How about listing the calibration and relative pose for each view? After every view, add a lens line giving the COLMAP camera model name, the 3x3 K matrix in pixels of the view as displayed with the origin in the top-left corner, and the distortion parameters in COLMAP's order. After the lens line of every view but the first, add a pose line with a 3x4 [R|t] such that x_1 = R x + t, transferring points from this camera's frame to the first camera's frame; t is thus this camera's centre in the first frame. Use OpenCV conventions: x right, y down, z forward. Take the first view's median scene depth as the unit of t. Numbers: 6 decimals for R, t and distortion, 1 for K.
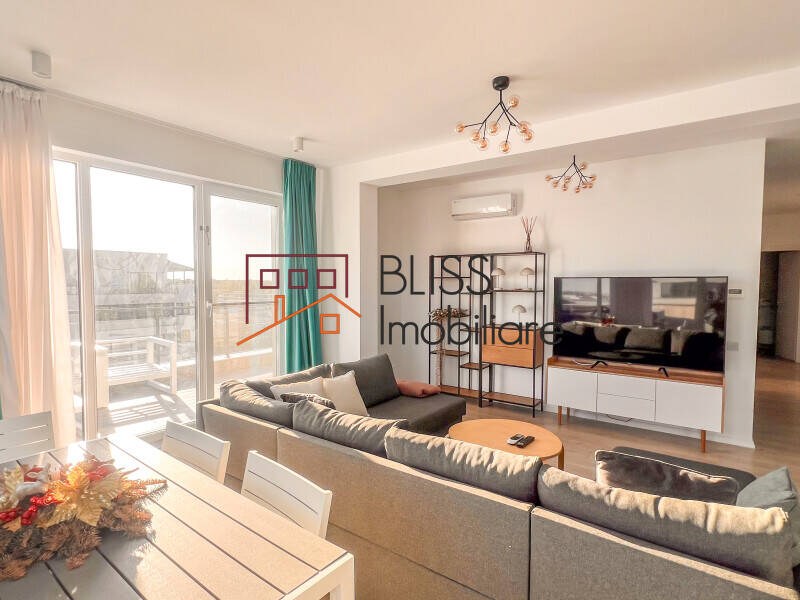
lens RADIAL K [[423.6, 0, 401.5], [0, 423.6, 301.5], [0, 0, 1]] dist [-0.007073, 0.004033]
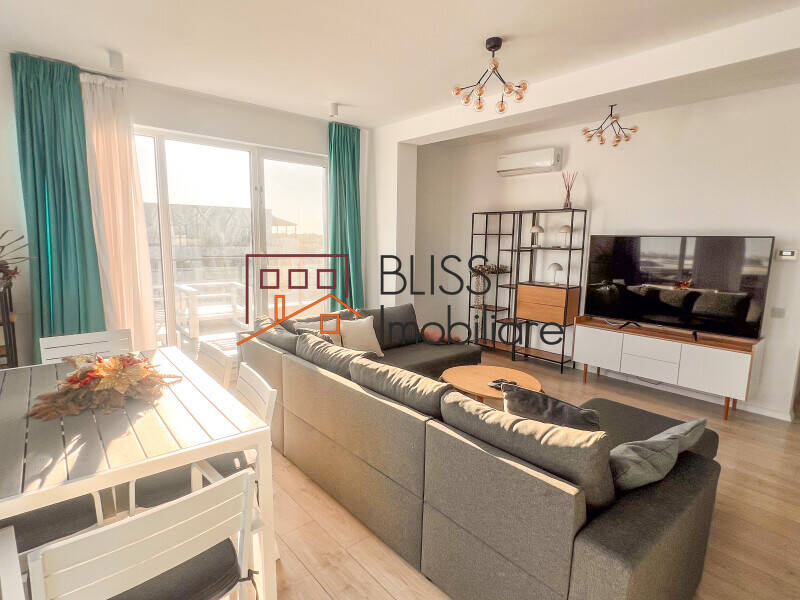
lens RADIAL K [[424.6, 0, 399.4], [0, 424.6, 299.1], [0, 0, 1]] dist [-0.004641, -0.000083]
pose [[0.976594, 0.044157, -0.210508, 0.174490], [-0.023648, 0.994809, 0.098970, 0.004271], [0.213786, -0.091676, 0.972569, -0.077173]]
